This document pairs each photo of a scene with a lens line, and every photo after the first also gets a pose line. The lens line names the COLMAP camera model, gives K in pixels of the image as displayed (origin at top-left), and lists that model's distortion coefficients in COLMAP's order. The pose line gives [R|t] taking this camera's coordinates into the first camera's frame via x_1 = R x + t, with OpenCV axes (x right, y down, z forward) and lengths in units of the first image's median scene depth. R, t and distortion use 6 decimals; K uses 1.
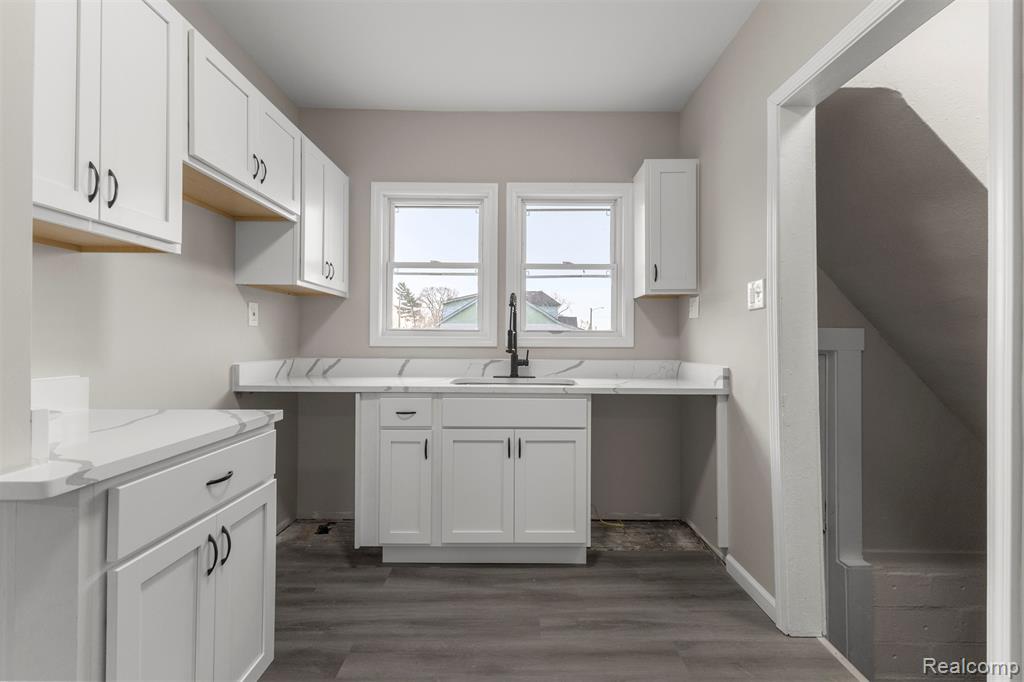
lens RADIAL K [[442.7, 0, 515.0], [0, 442.7, 338.6], [0, 0, 1]] dist [0.015934, -0.000414]
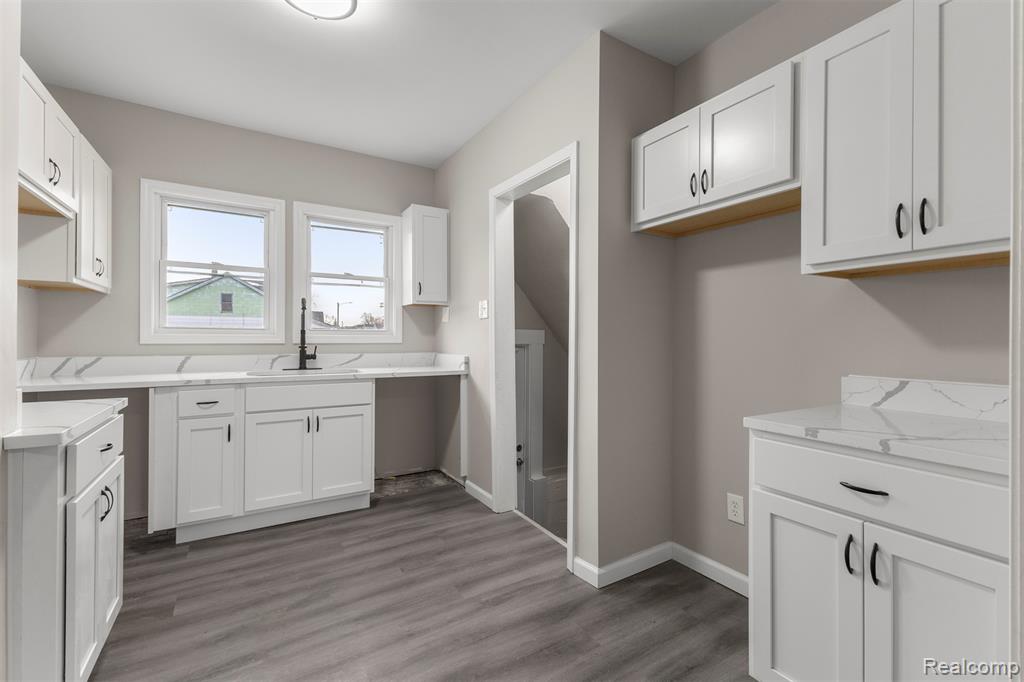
lens RADIAL K [[442.7, 0, 515.0], [0, 442.7, 338.6], [0, 0, 1]] dist [0.015934, -0.000414]
pose [[0.849828, -0.001383, 0.527059, -0.166342], [-0.003595, 0.999958, 0.008420, -0.007080], [-0.527049, -0.009050, 0.849787, -0.342651]]
